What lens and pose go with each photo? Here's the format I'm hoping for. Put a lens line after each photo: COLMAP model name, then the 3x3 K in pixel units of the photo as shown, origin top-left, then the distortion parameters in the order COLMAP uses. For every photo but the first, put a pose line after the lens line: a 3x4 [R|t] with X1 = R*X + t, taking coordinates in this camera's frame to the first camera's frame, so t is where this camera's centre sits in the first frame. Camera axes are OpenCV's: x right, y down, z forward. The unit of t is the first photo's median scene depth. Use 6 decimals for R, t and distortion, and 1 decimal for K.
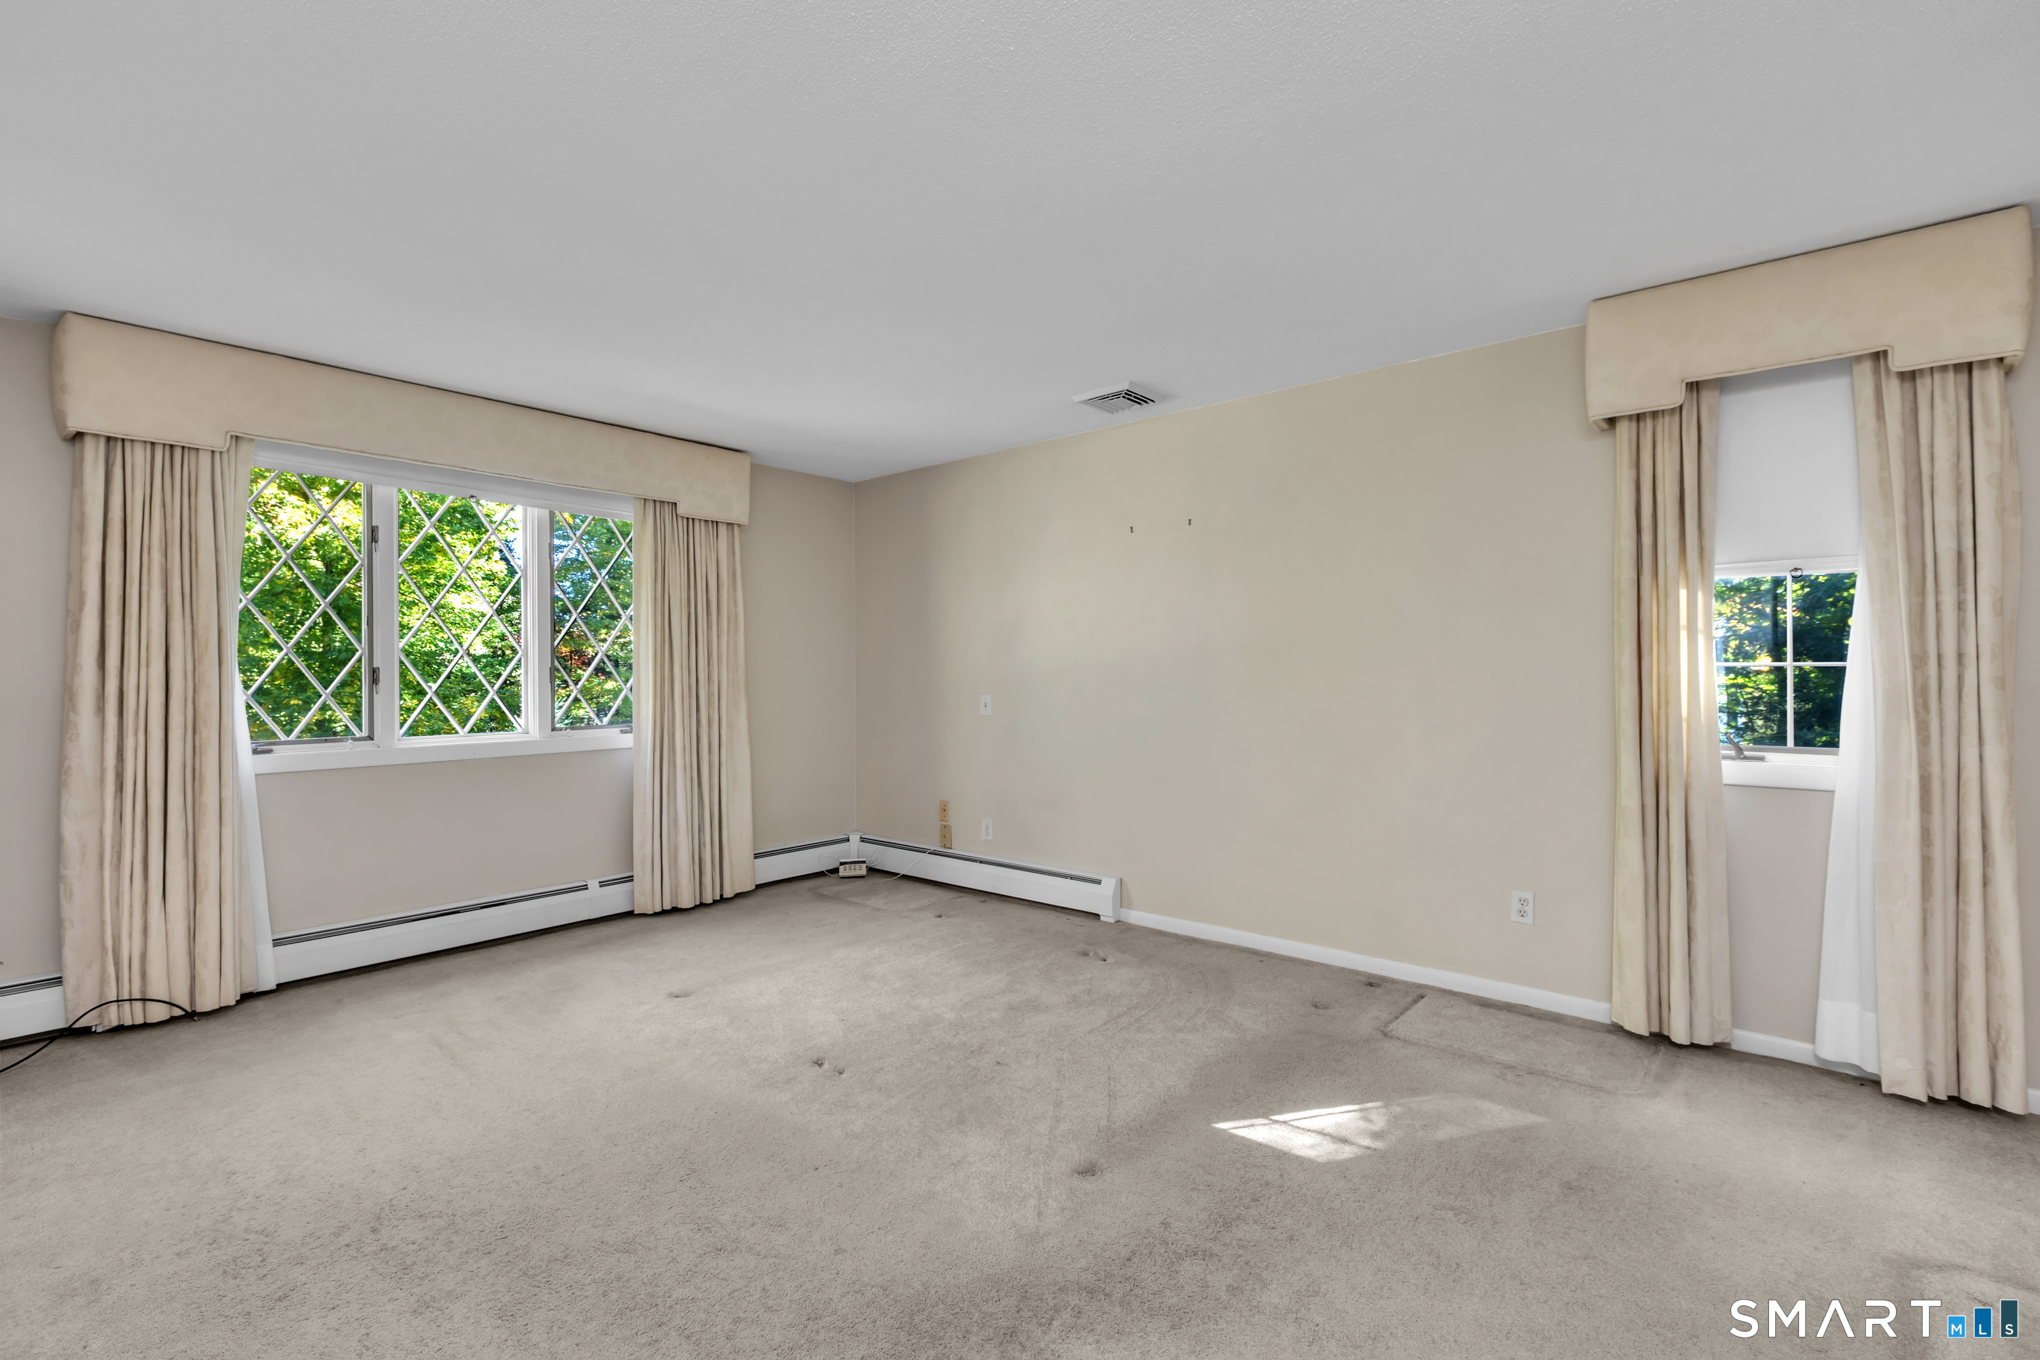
lens RADIAL K [[914.9, 0, 1025.6], [0, 914.9, 675.6], [0, 0, 1]] dist [-0.004001, -0.001074]
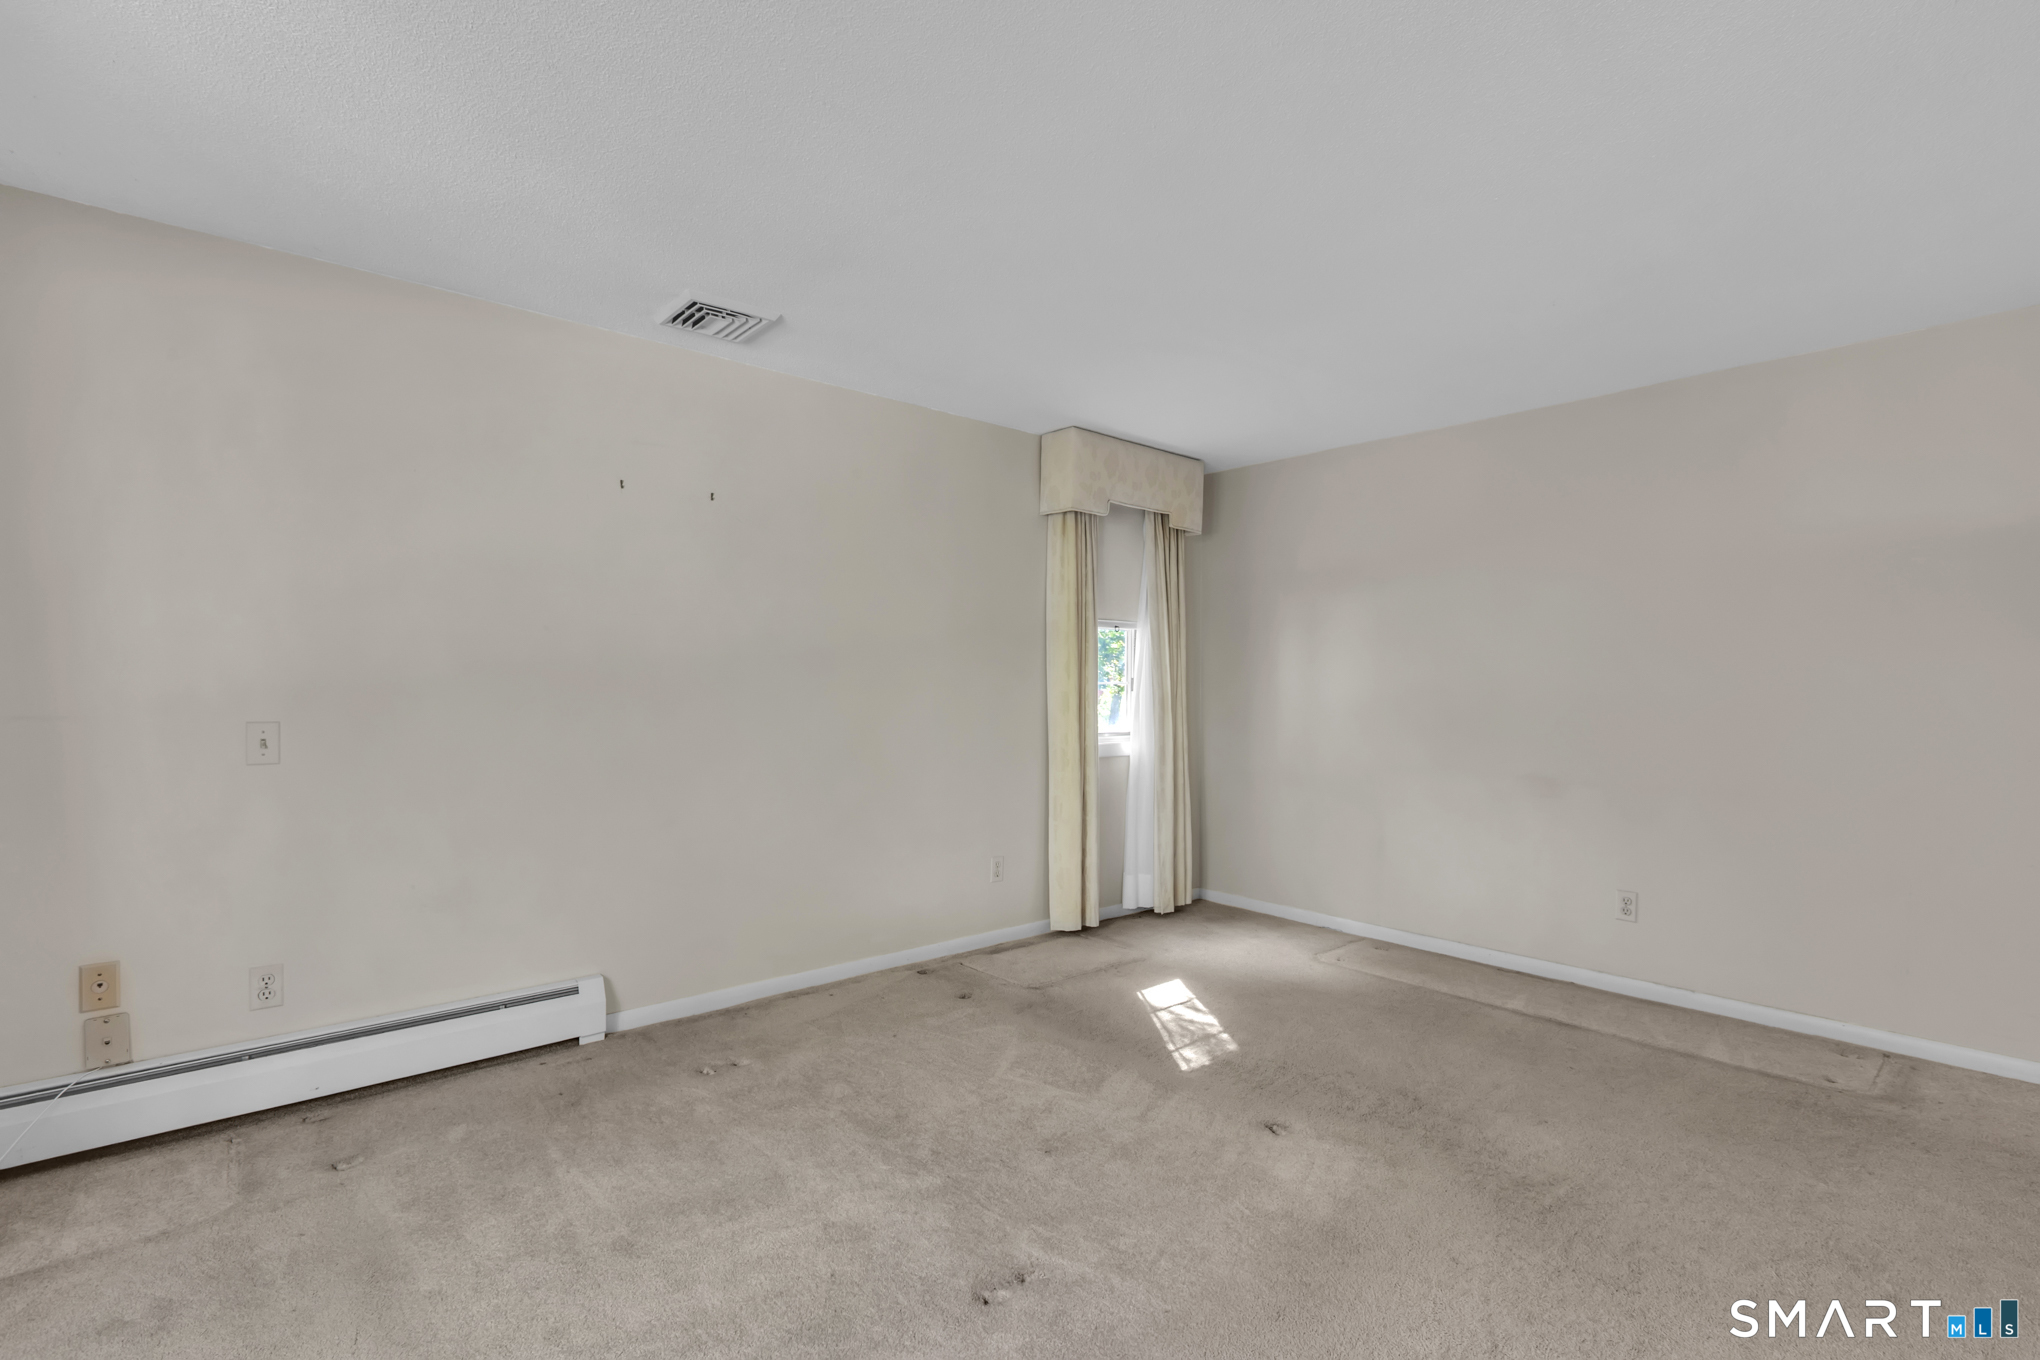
lens RADIAL K [[914.9, 0, 1028.4], [0, 914.9, 681.4], [0, 0, 1]] dist [-0.004001, -0.001074]
pose [[0.142644, 0.014618, 0.989666, -0.660169], [-0.002845, 0.999893, -0.014359, 0.004736], [-0.989770, -0.000768, 0.142671, 0.685015]]
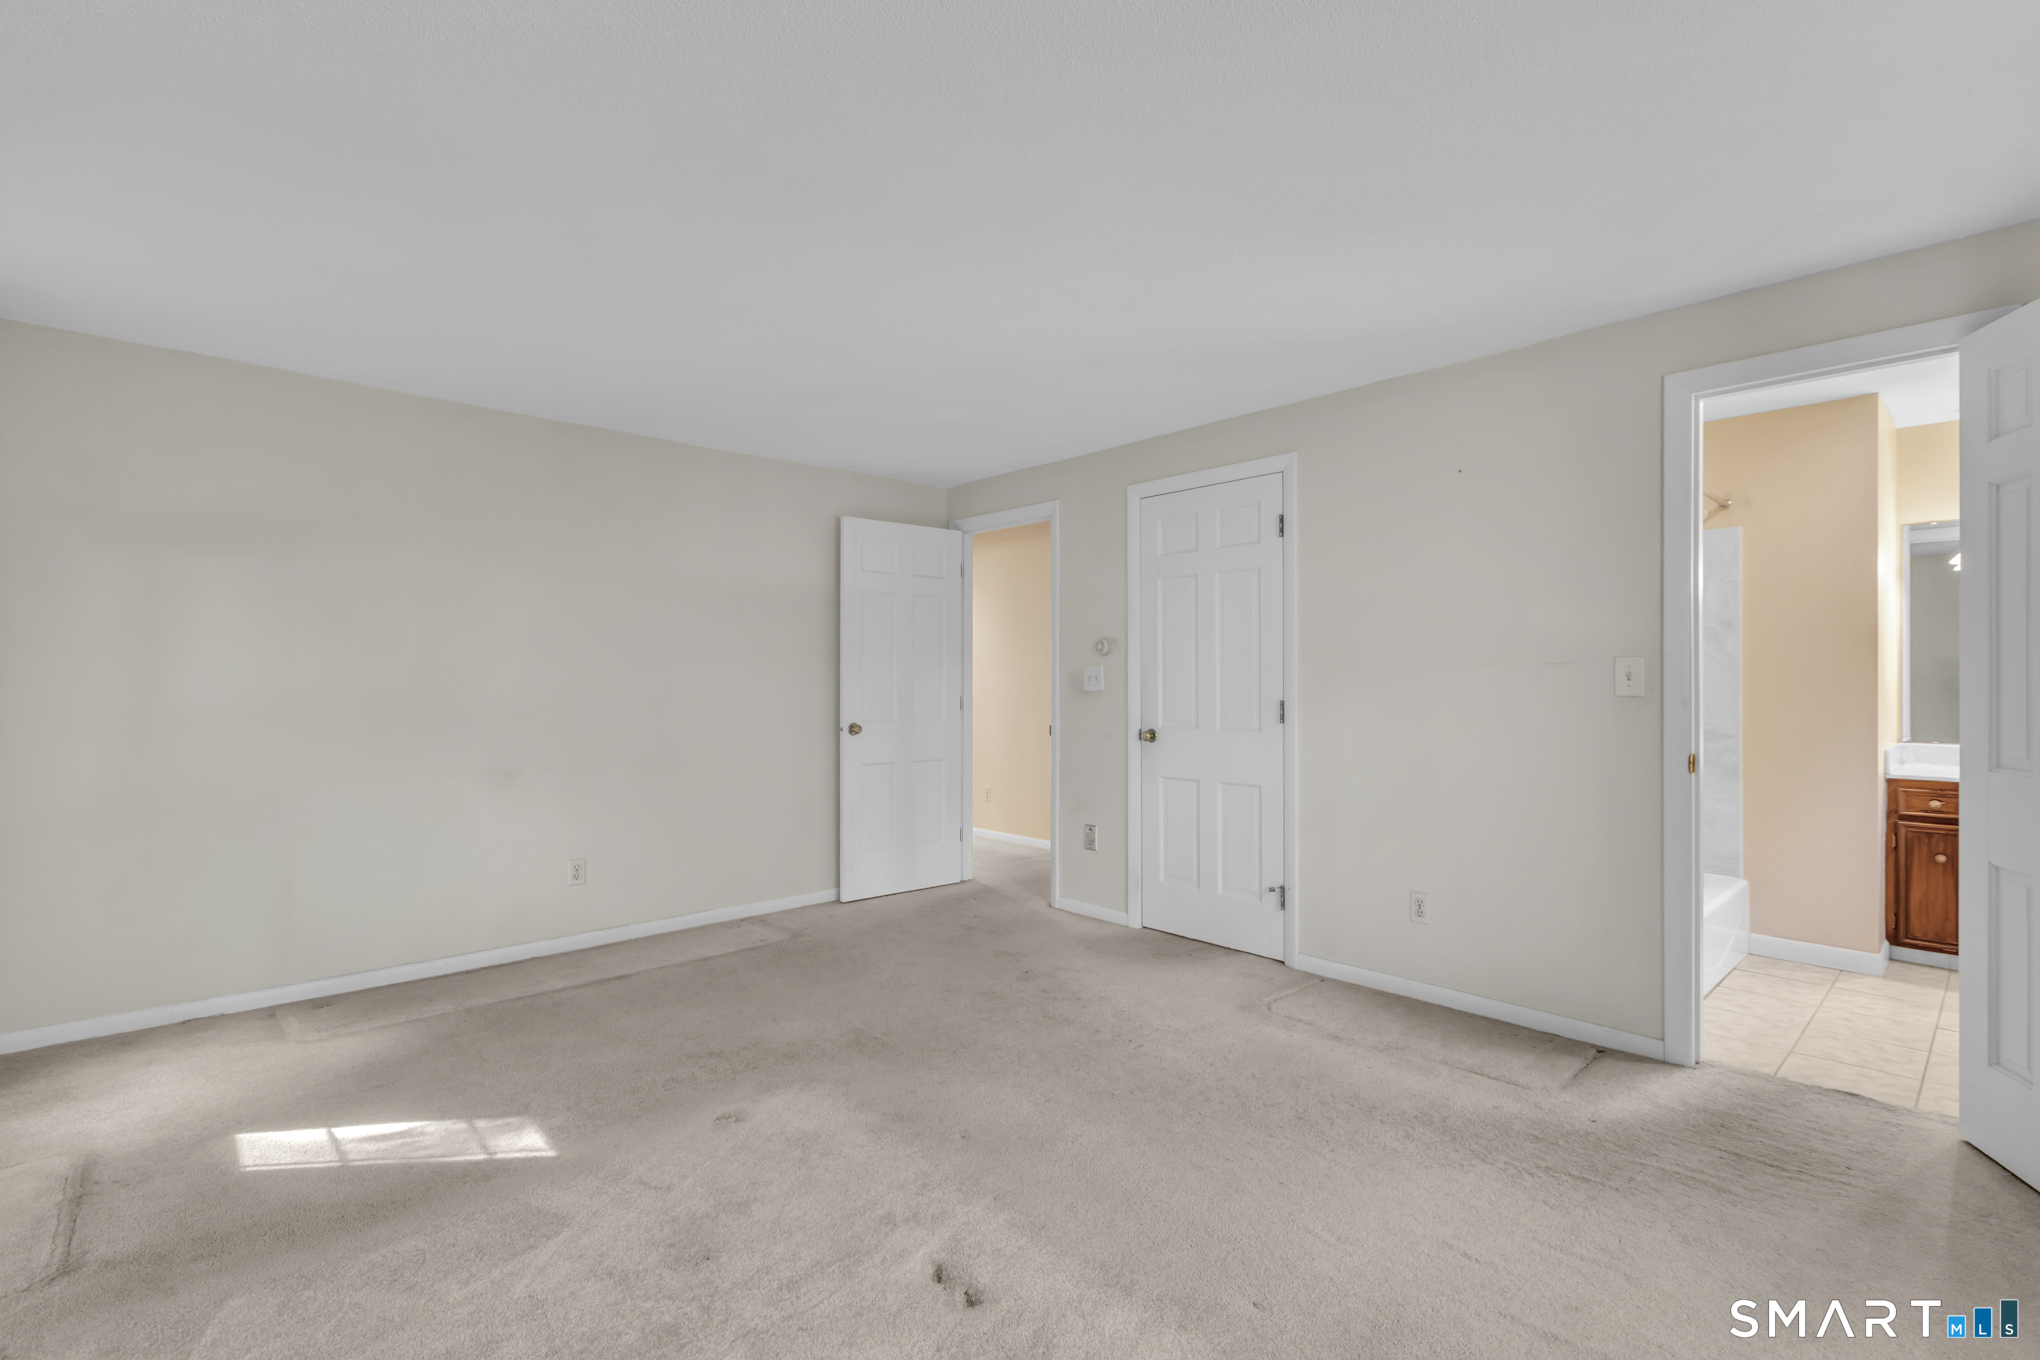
lens RADIAL K [[914.9, 0, 1015.1], [0, 914.9, 680.6], [0, 0, 1]] dist [-0.004001, -0.001074]
pose [[-0.994116, 0.009201, 0.107927, -0.251769], [0.008629, 0.999946, -0.005767, 0.006106], [-0.107974, -0.004802, -0.994142, 1.248618]]
